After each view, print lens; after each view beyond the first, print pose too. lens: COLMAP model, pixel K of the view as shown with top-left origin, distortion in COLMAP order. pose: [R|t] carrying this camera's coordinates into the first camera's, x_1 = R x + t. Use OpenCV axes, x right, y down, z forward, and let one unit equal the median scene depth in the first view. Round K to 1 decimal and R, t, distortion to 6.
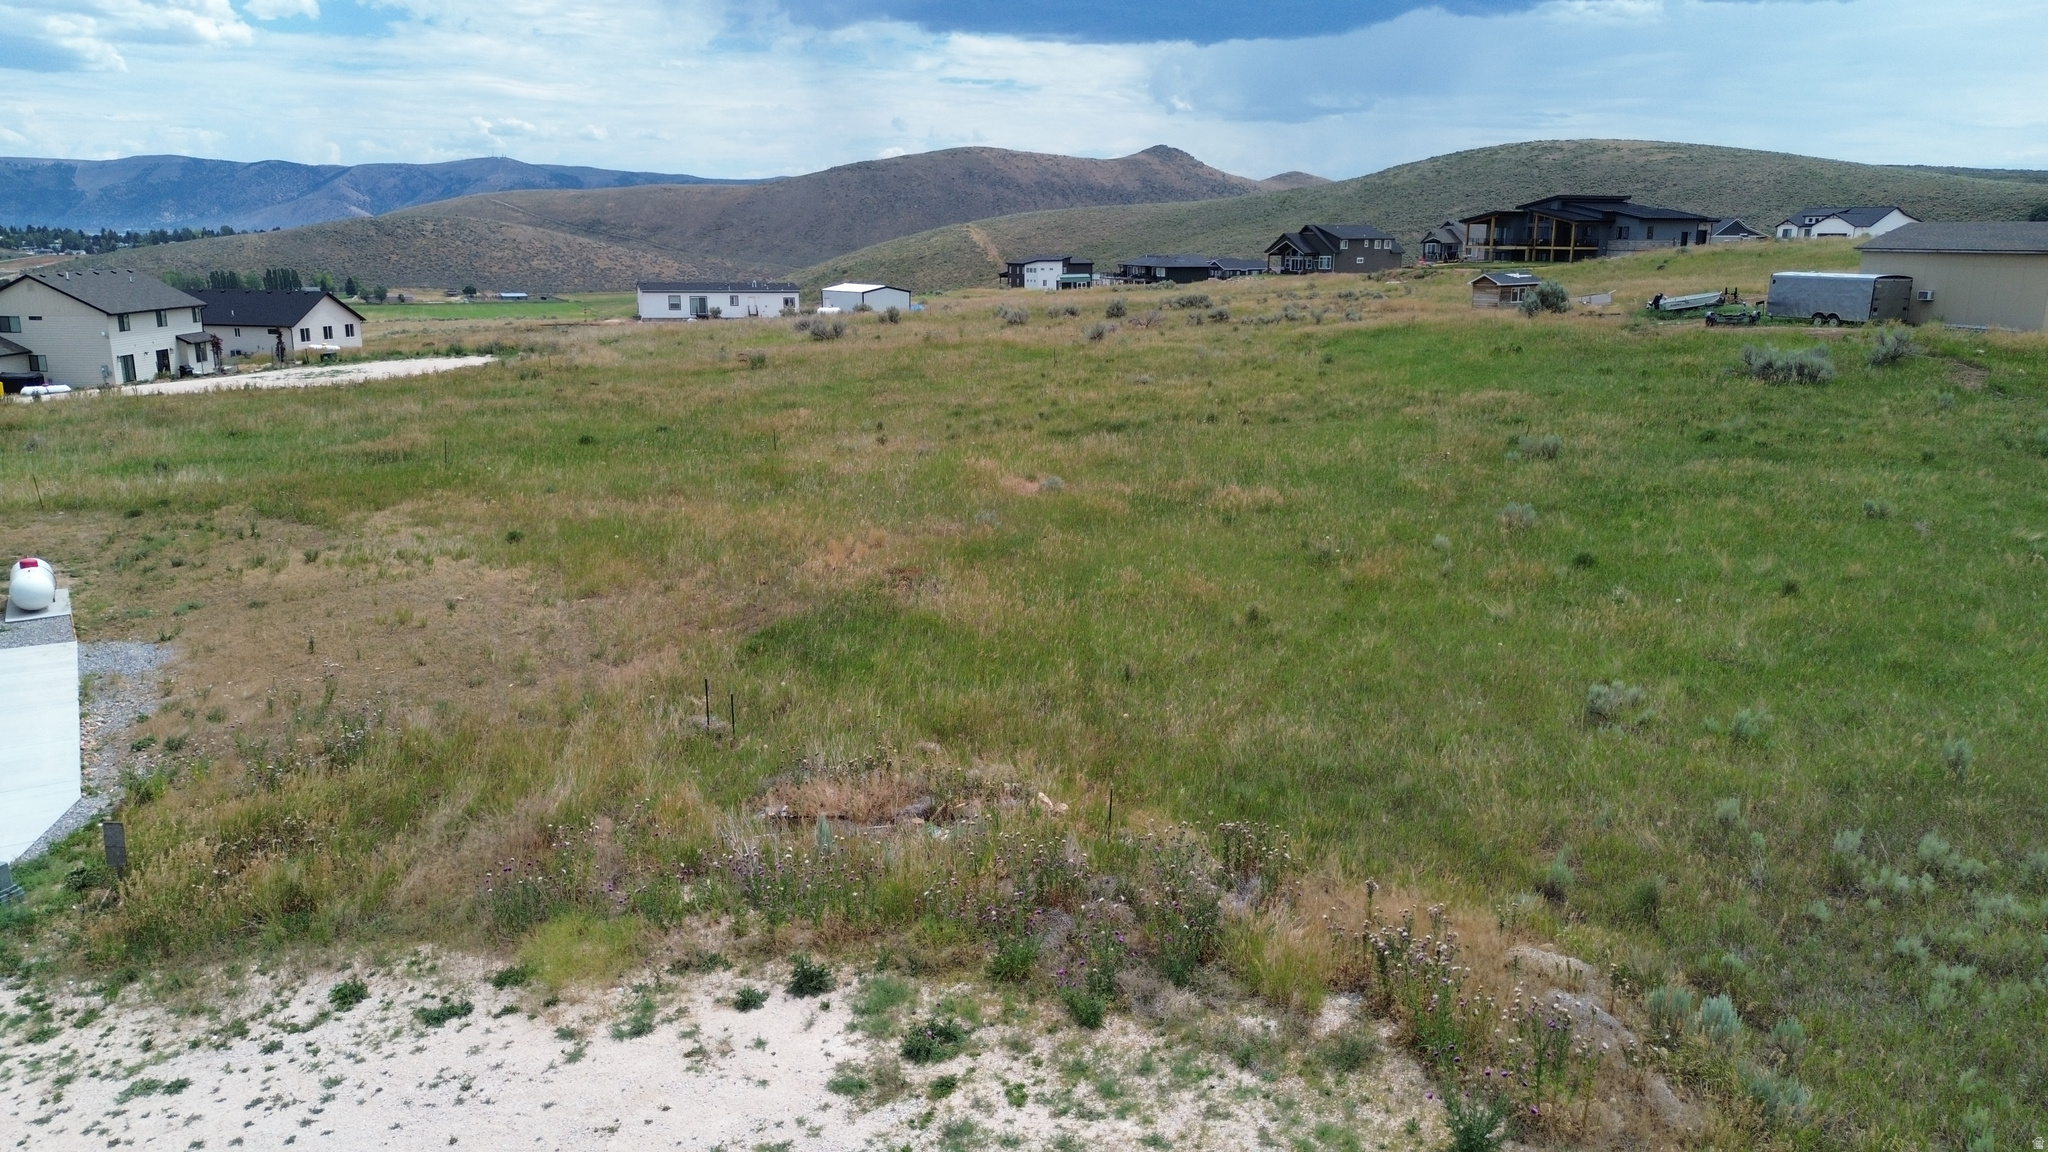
lens RADIAL K [[1441.5, 0, 1022.5], [0, 1441.5, 574.6], [0, 0, 1]] dist [0.020843, -0.002590]
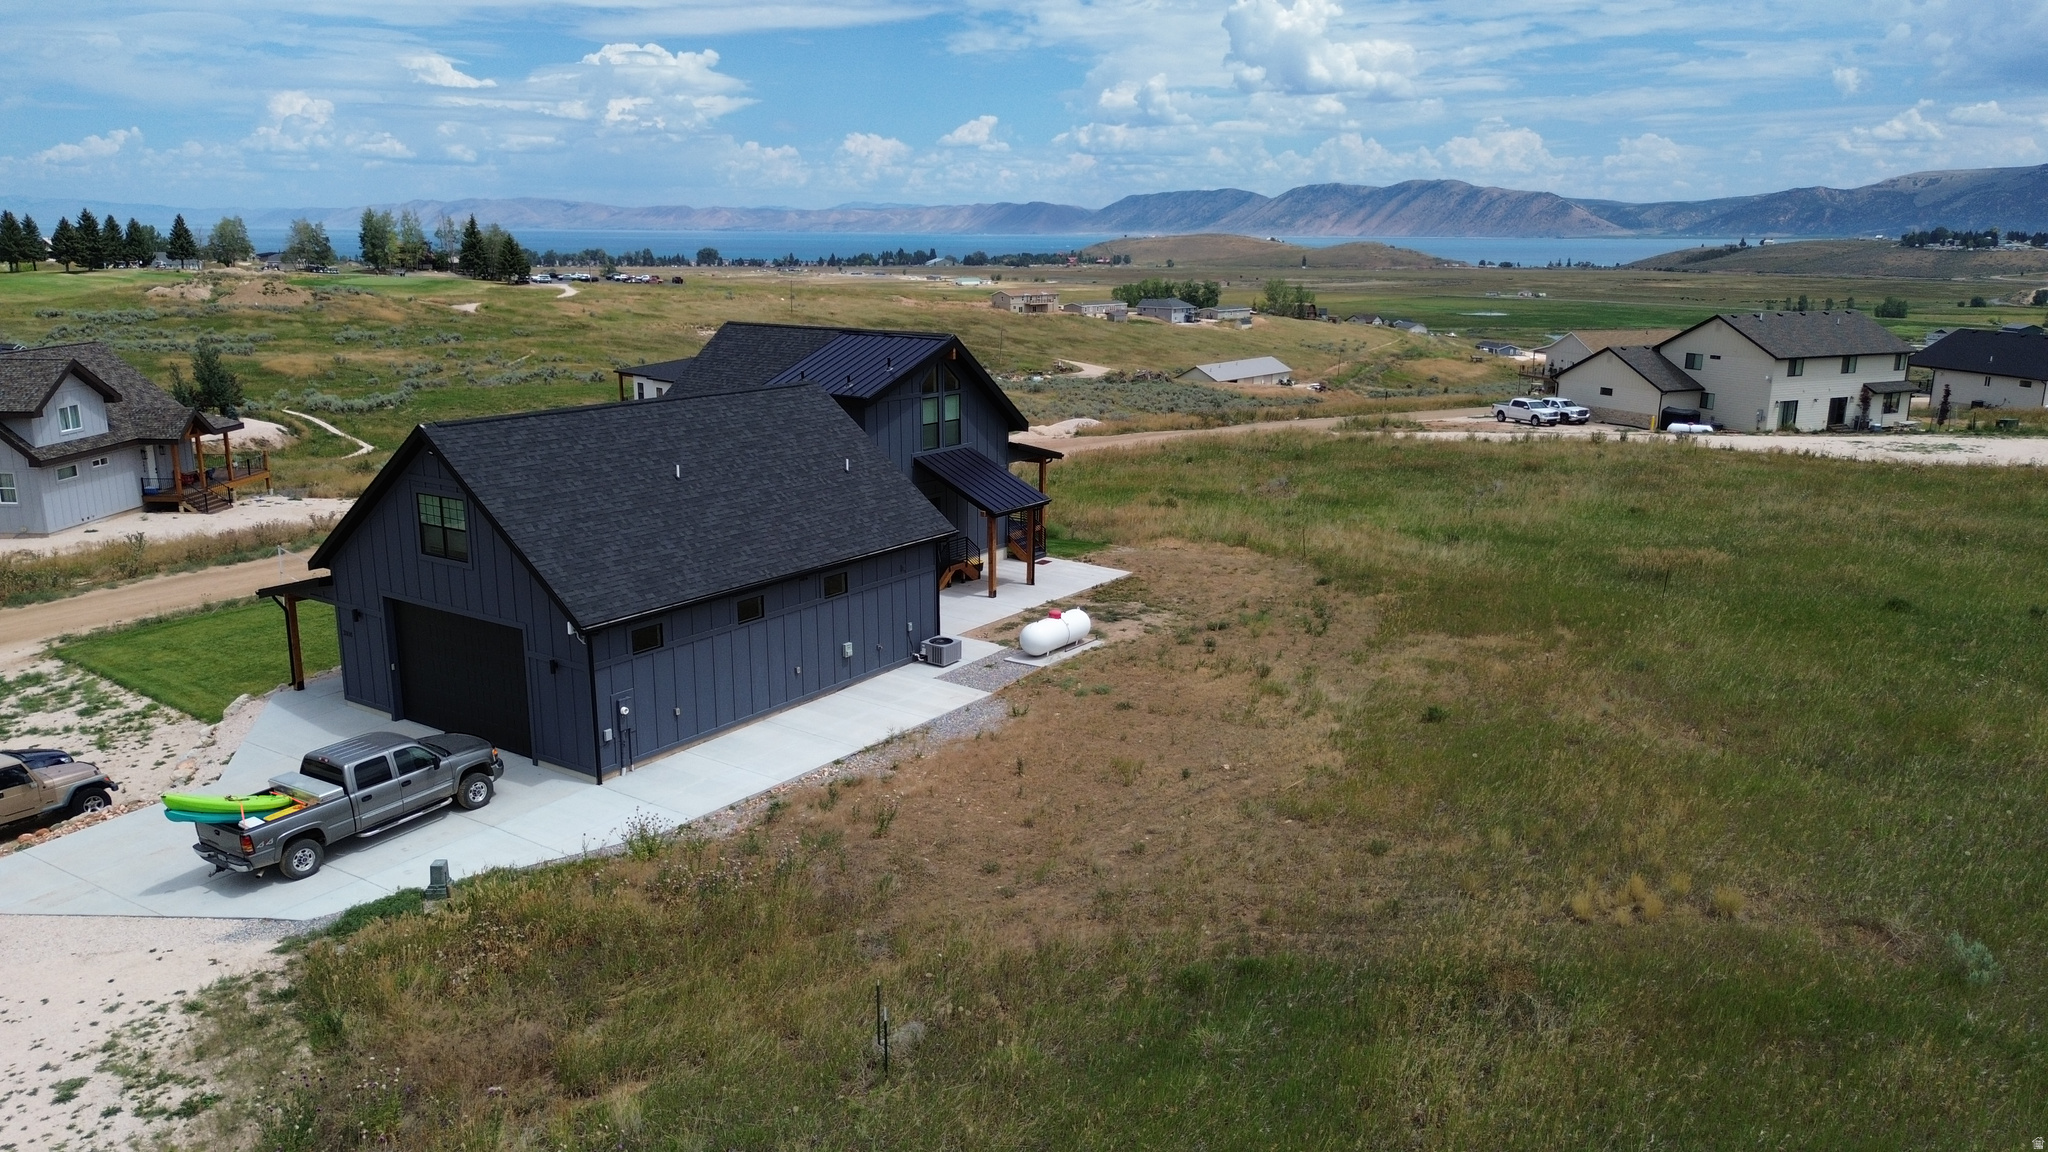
lens RADIAL K [[1441.5, 0, 1035.8], [0, 1441.5, 581.4], [0, 0, 1]] dist [0.020843, -0.002590]
pose [[0.344425, 0.217761, -0.913209, 0.115977], [-0.217979, 0.964693, 0.147826, -0.068258], [0.913158, 0.148145, 0.379732, 0.194334]]
